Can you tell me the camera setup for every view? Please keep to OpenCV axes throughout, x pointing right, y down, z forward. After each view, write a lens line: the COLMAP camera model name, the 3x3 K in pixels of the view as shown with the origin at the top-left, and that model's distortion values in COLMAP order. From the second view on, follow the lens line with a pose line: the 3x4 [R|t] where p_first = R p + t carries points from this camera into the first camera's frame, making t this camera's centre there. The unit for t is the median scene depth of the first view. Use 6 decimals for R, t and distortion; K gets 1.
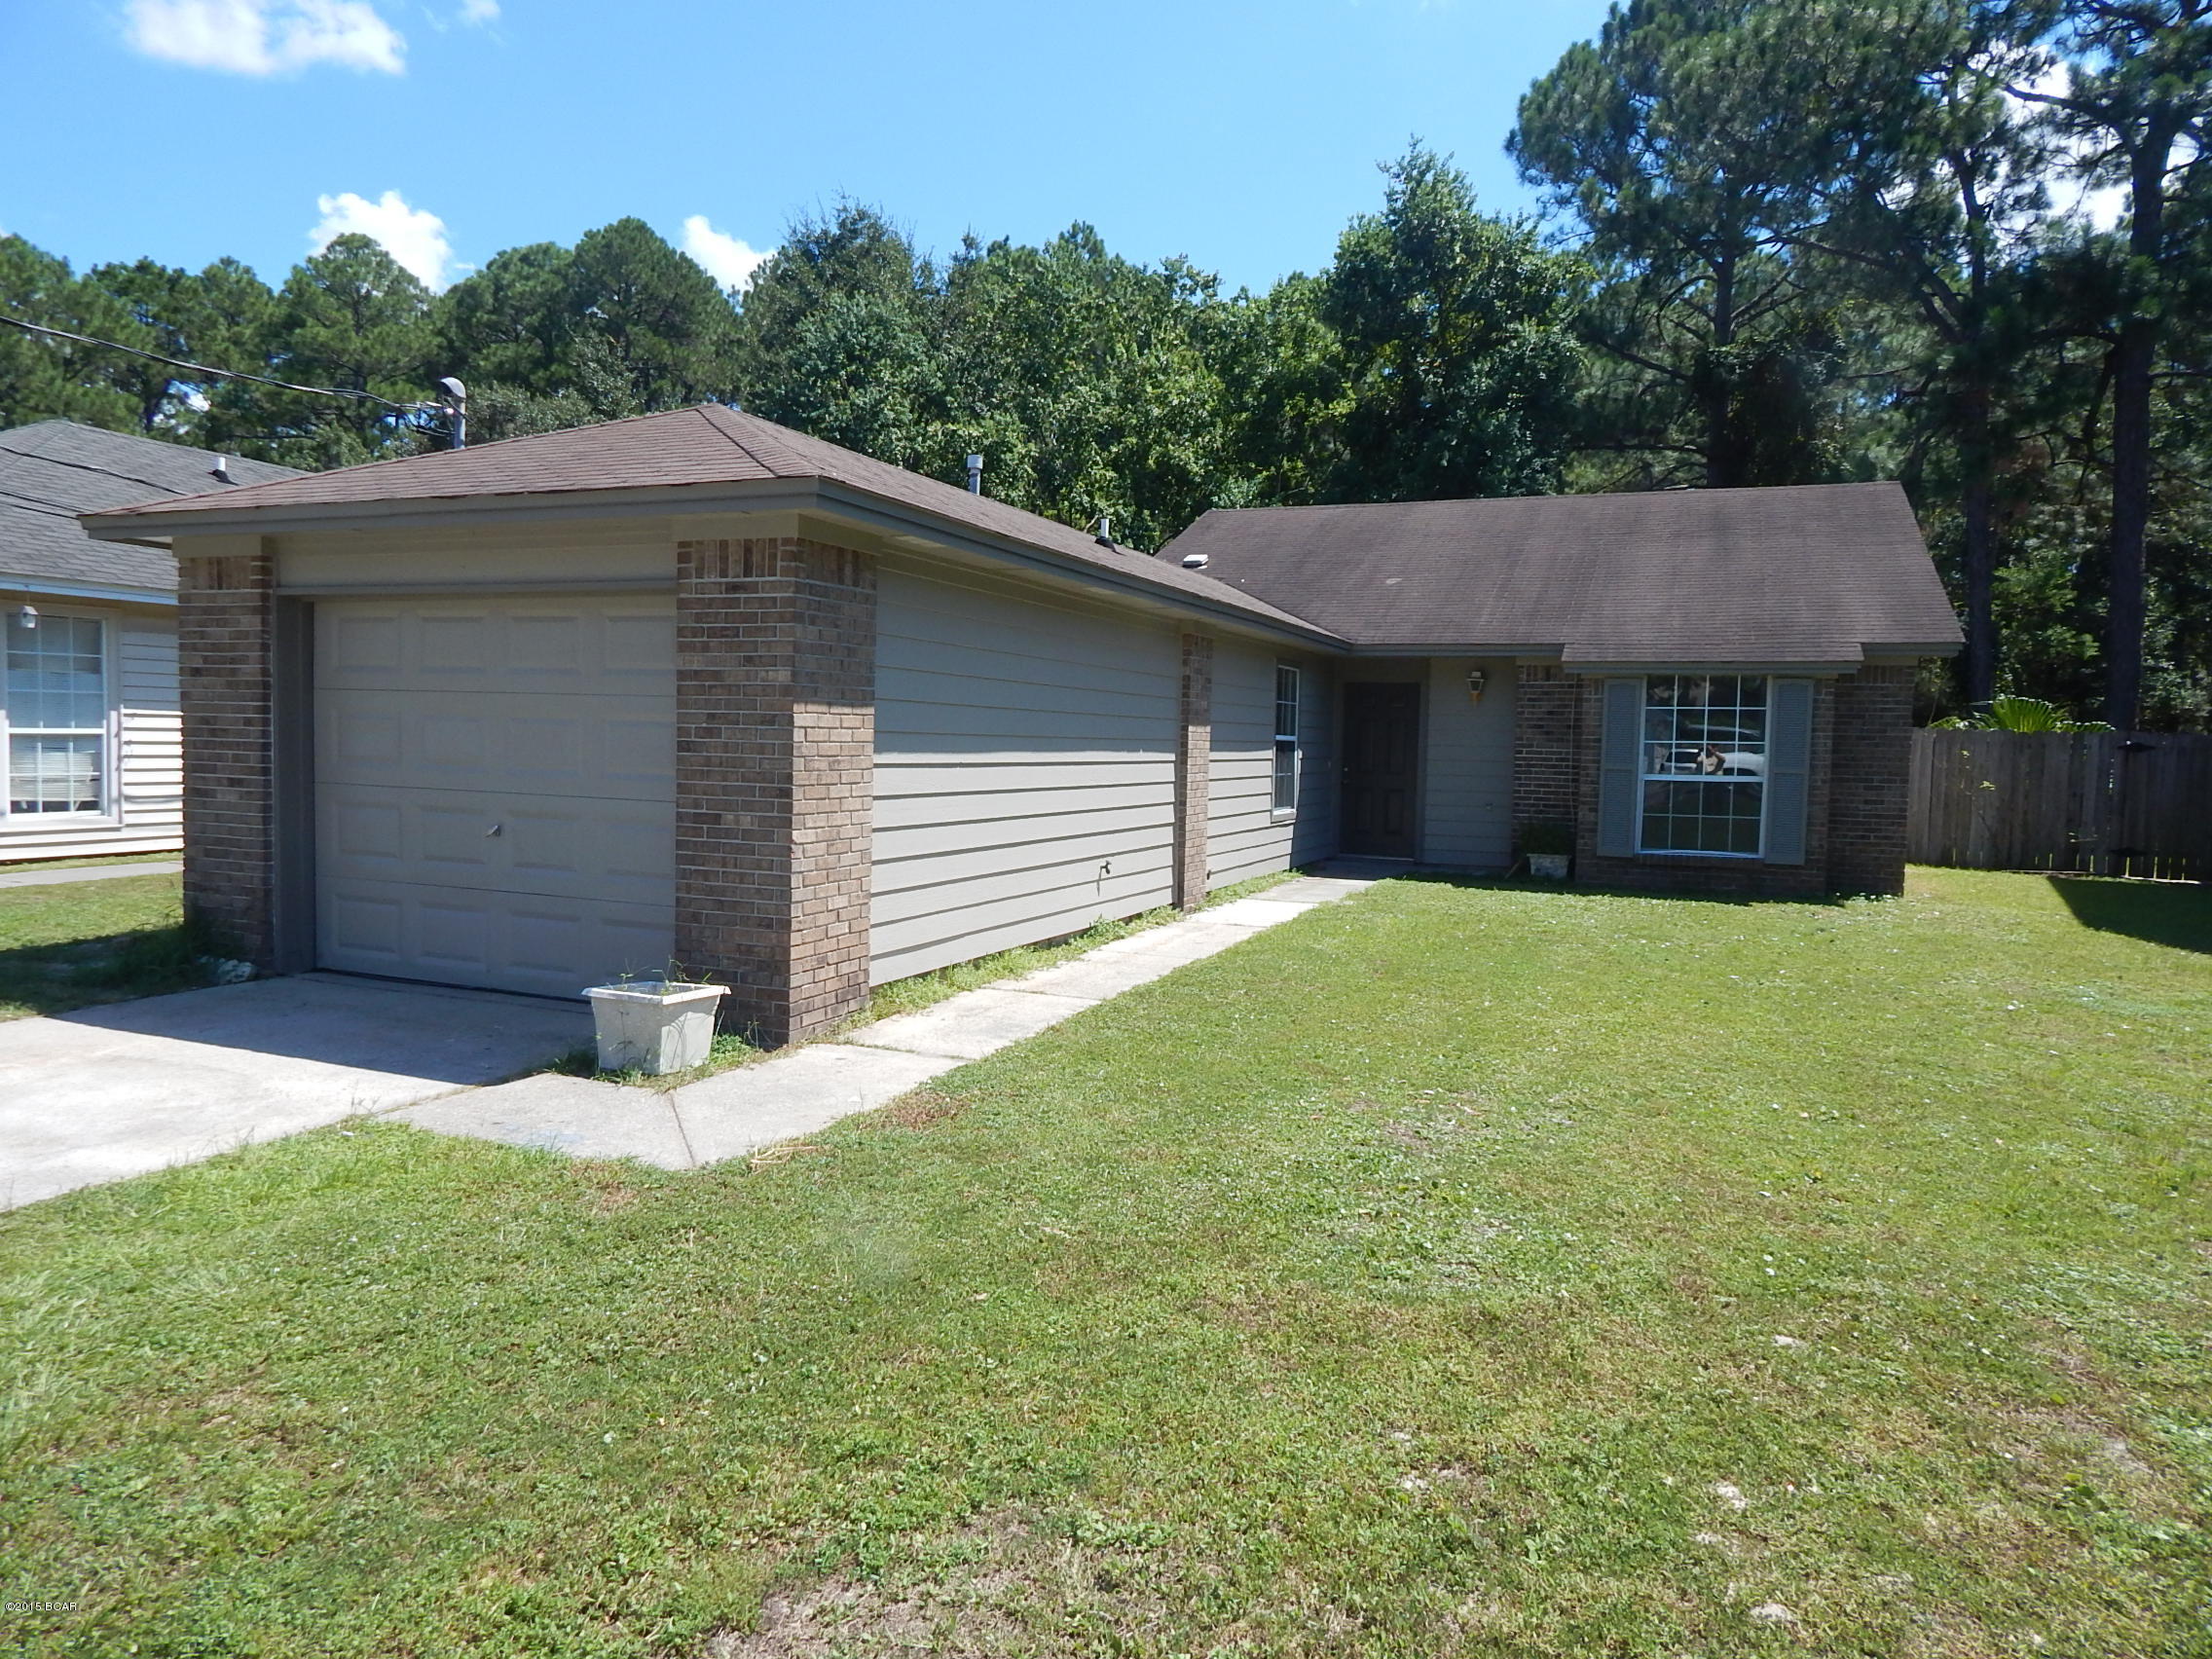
lens RADIAL K [[1430.1, 0, 1106.0], [0, 1430.1, 829.5], [0, 0, 1]] dist [-0.014327, 0.001149]
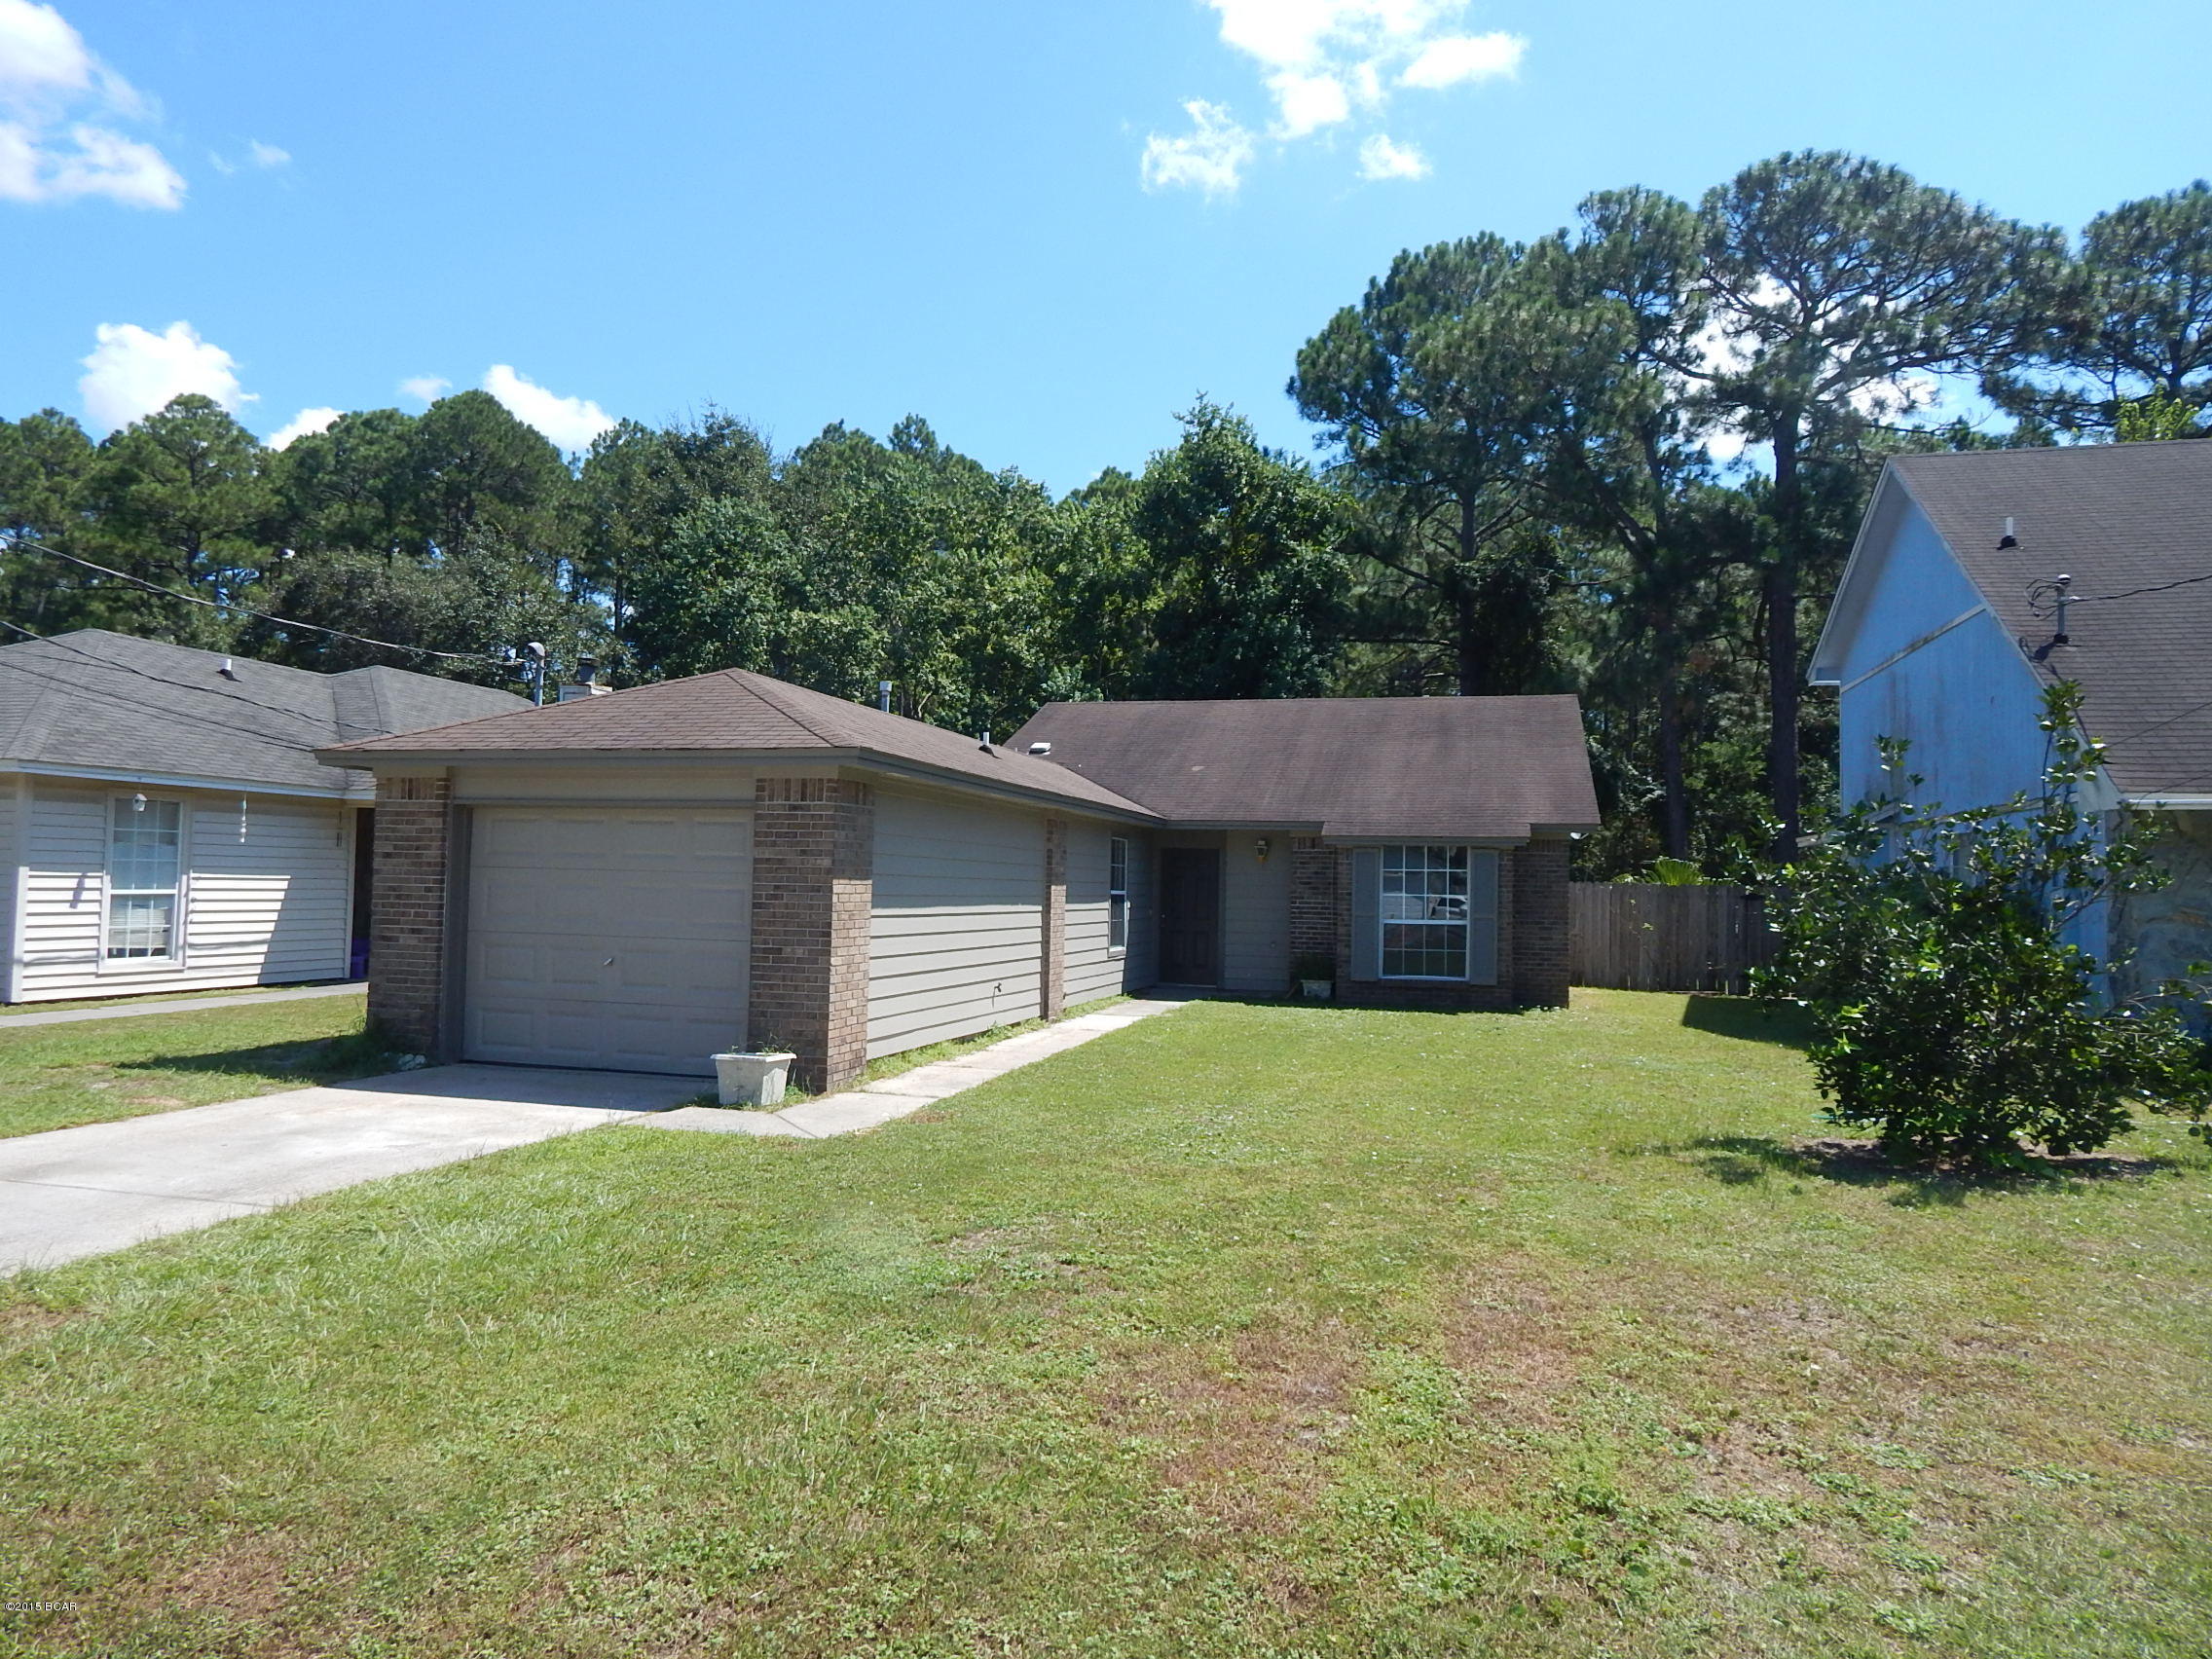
lens RADIAL K [[1418.4, 0, 1106.0], [0, 1418.4, 829.5], [0, 0, 1]] dist [0.027260, -0.001074]
pose [[0.991611, 0.003011, 0.129220, -0.029348], [0.010204, 0.994785, -0.101484, 0.005628], [-0.128852, 0.101951, 0.986409, -0.158035]]
